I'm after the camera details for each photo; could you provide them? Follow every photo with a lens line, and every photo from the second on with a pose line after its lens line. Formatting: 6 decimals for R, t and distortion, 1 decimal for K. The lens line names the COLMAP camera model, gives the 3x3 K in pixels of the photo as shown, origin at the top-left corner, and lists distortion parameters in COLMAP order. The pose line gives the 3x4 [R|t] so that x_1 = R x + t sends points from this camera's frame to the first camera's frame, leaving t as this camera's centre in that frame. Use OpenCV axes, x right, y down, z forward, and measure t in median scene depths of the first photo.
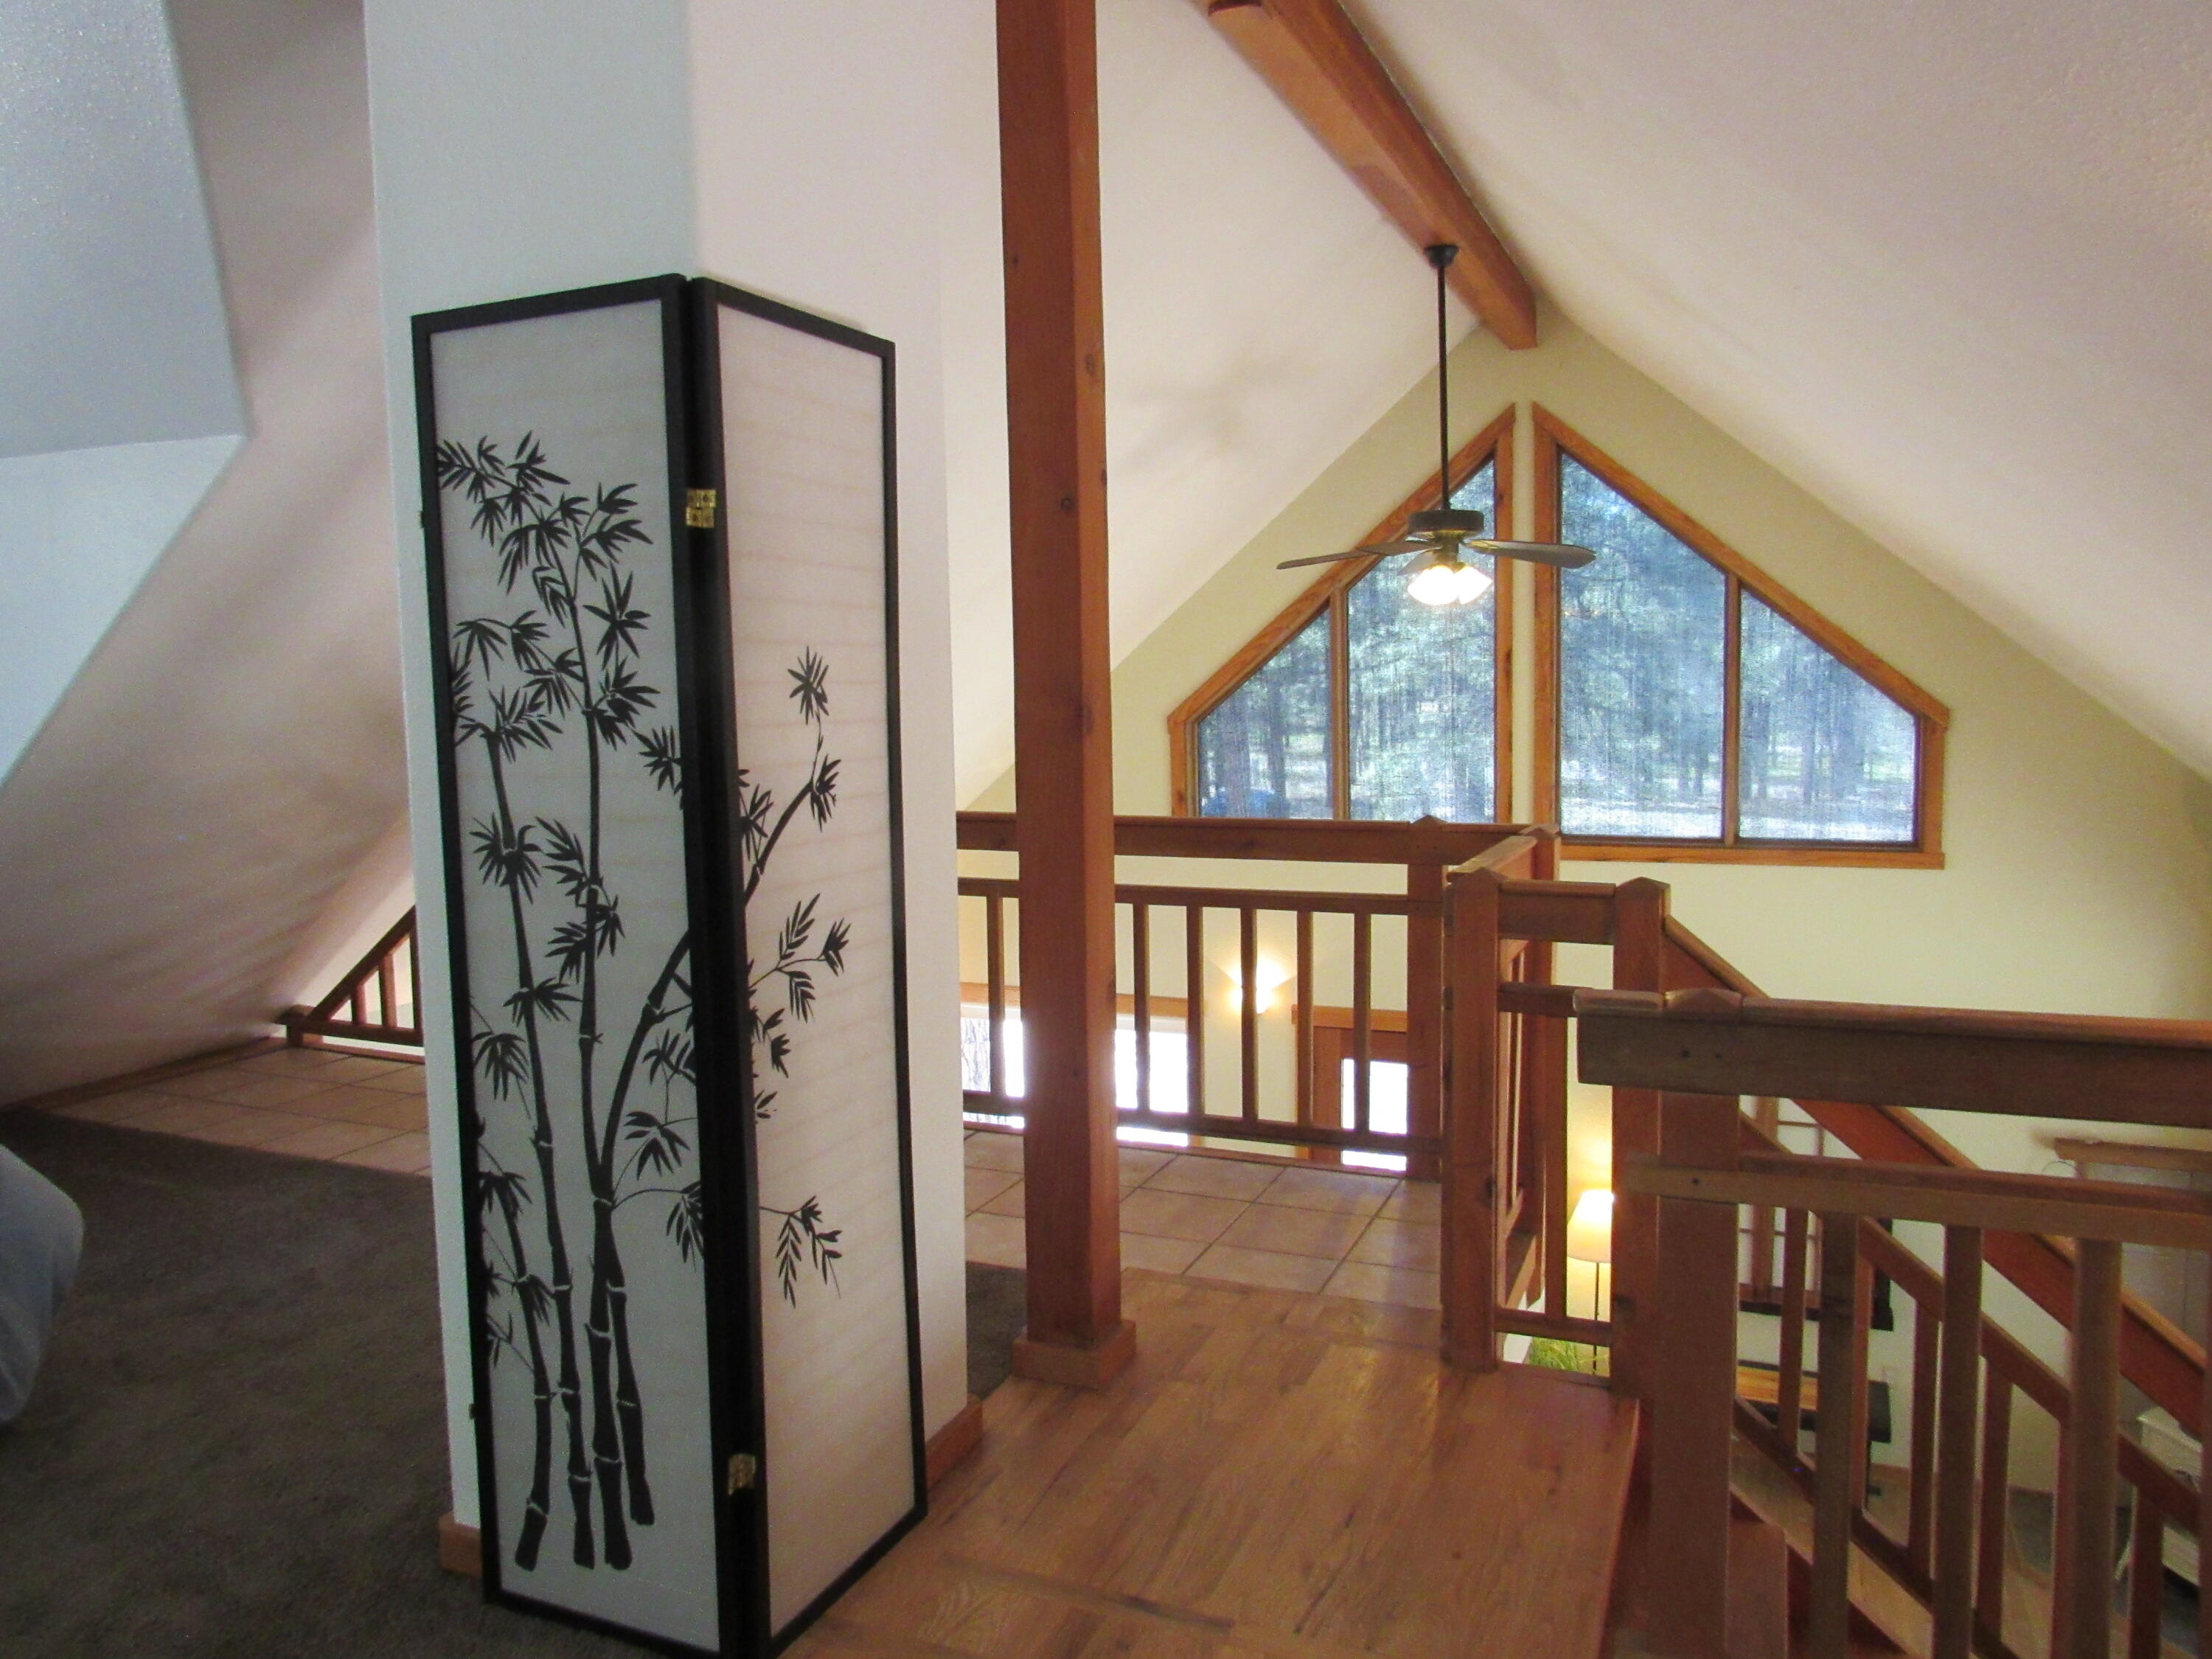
lens RADIAL K [[1580.8, 0, 1107.2], [0, 1580.8, 830.9], [0, 0, 1]] dist [-0.032545, 0.023360]
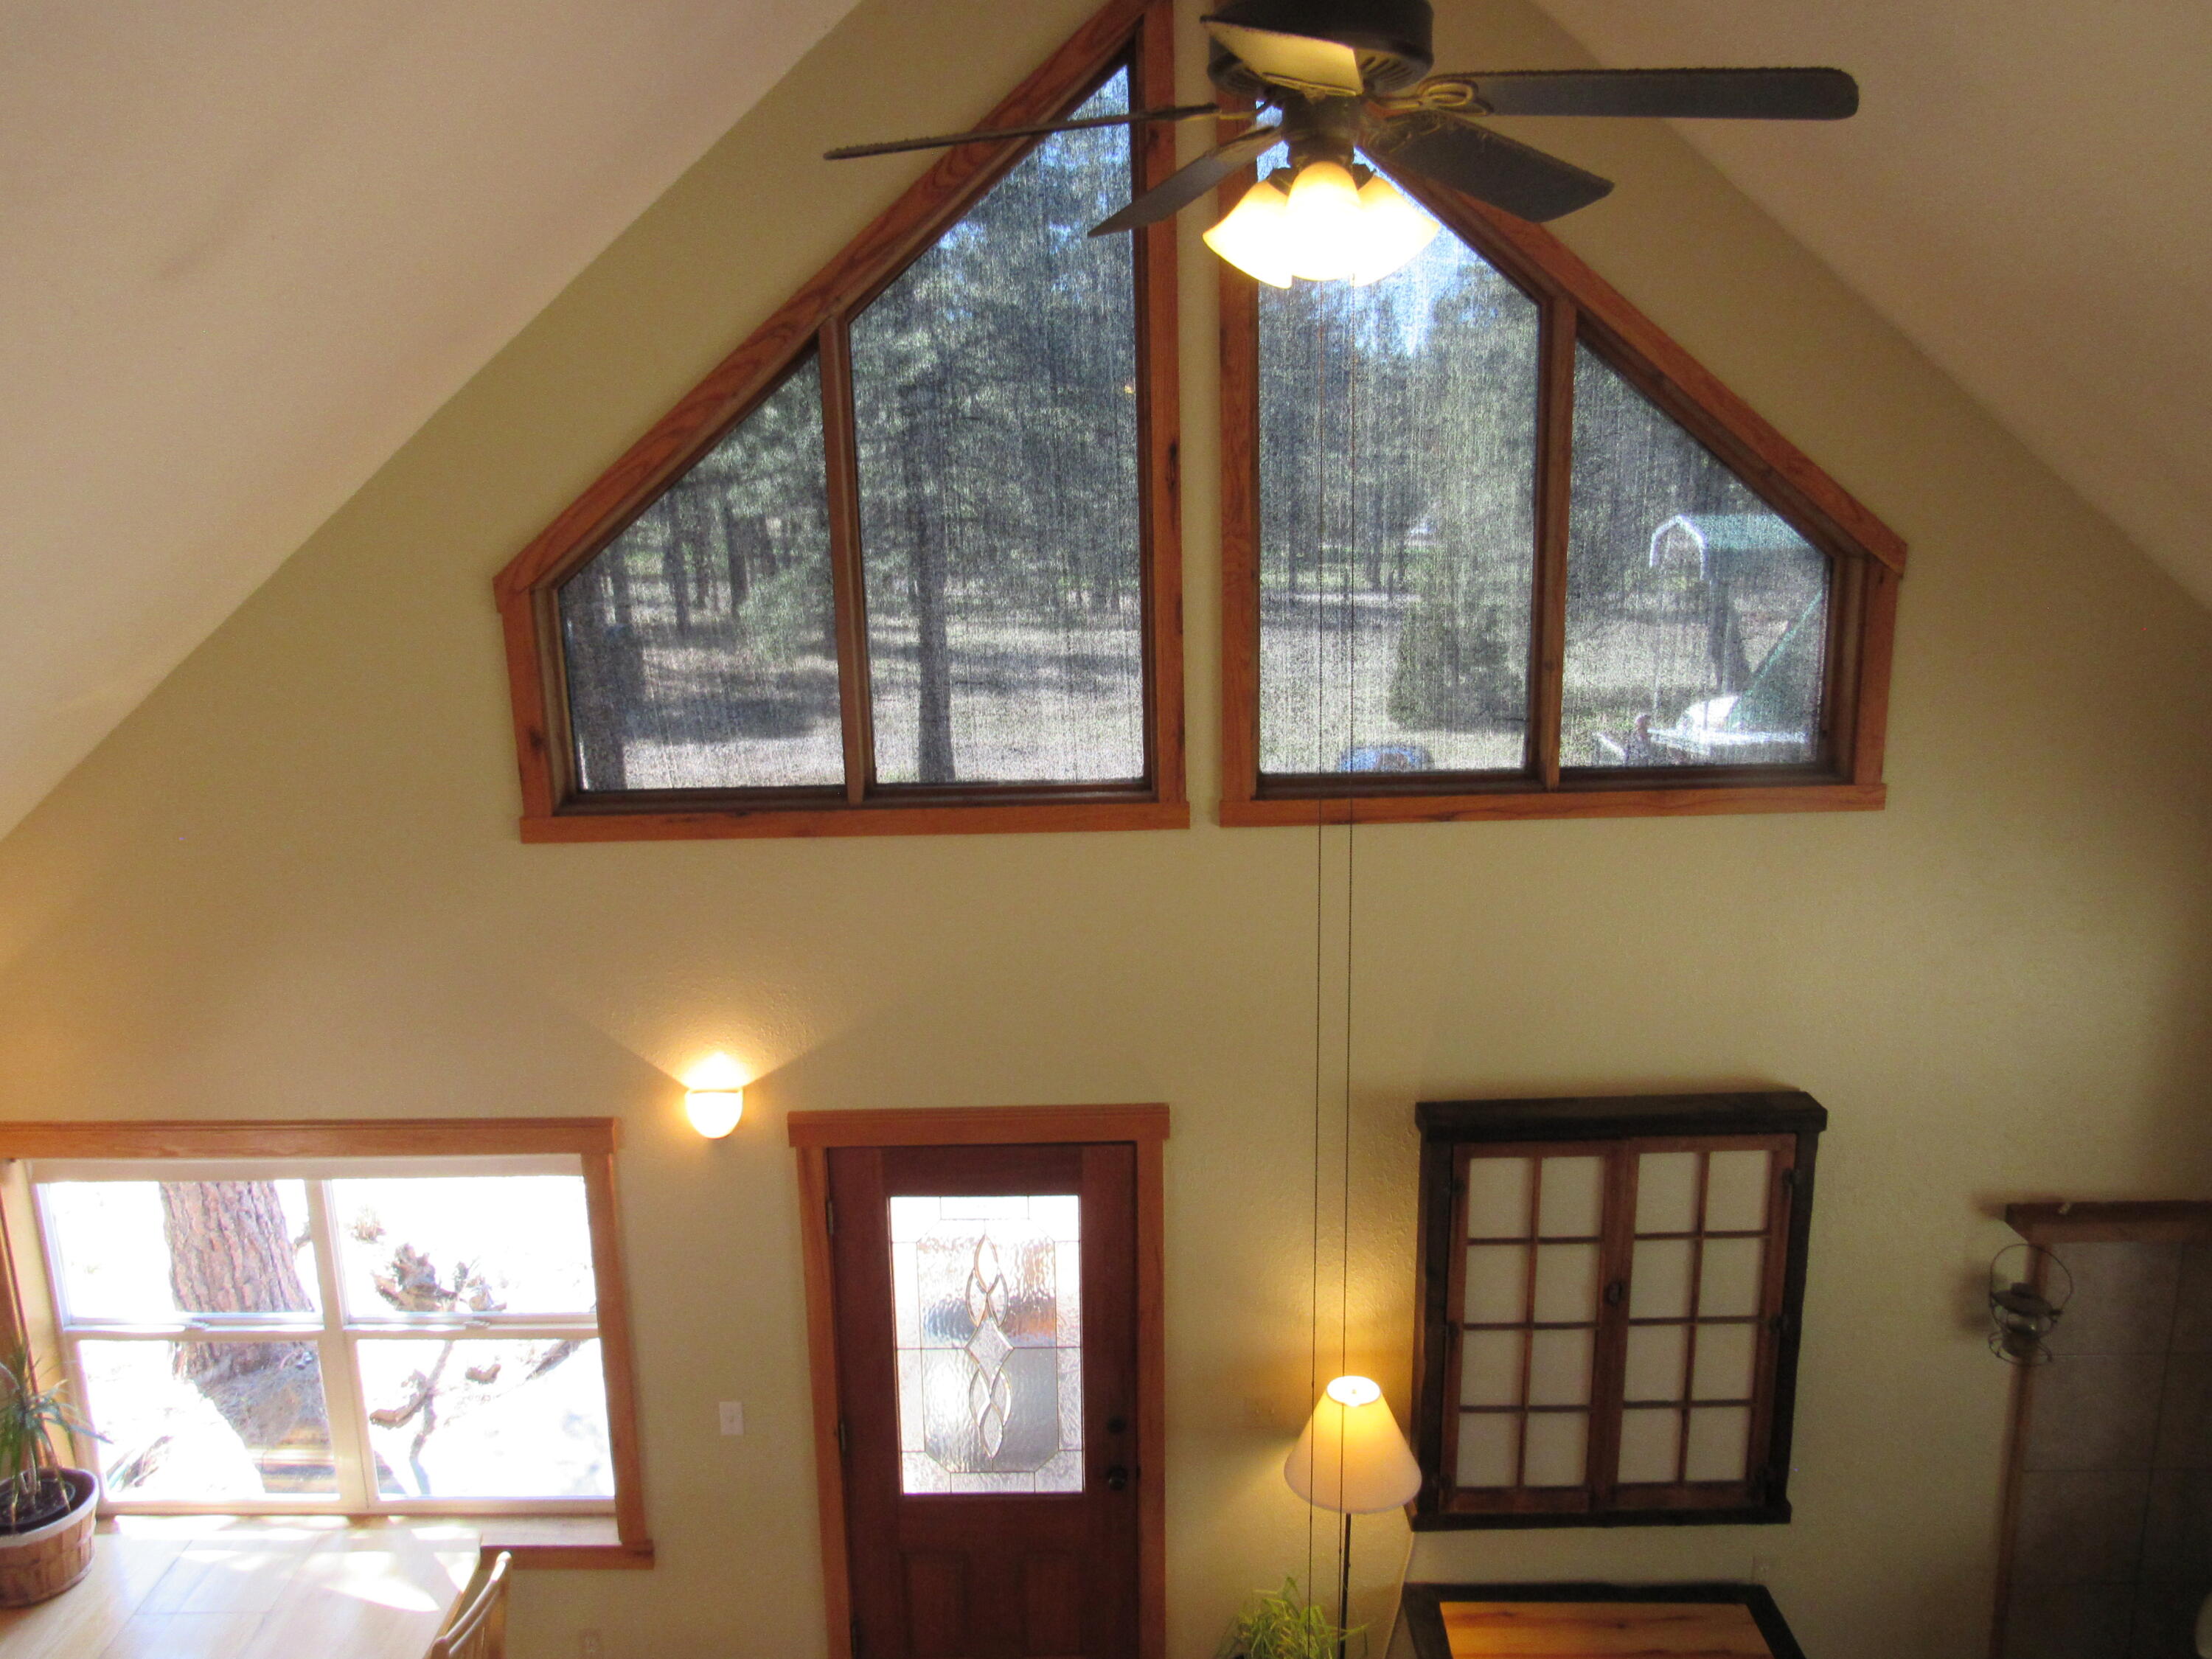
lens RADIAL K [[1532.9, 0, 1064.6], [0, 1532.9, 823.3], [0, 0, 1]] dist [-0.040692, 0.044080]
pose [[0.920192, -0.090885, 0.380772, 0.015684], [0.043992, 0.990523, 0.130110, -0.056929], [-0.388988, -0.102976, 0.915469, 0.544767]]
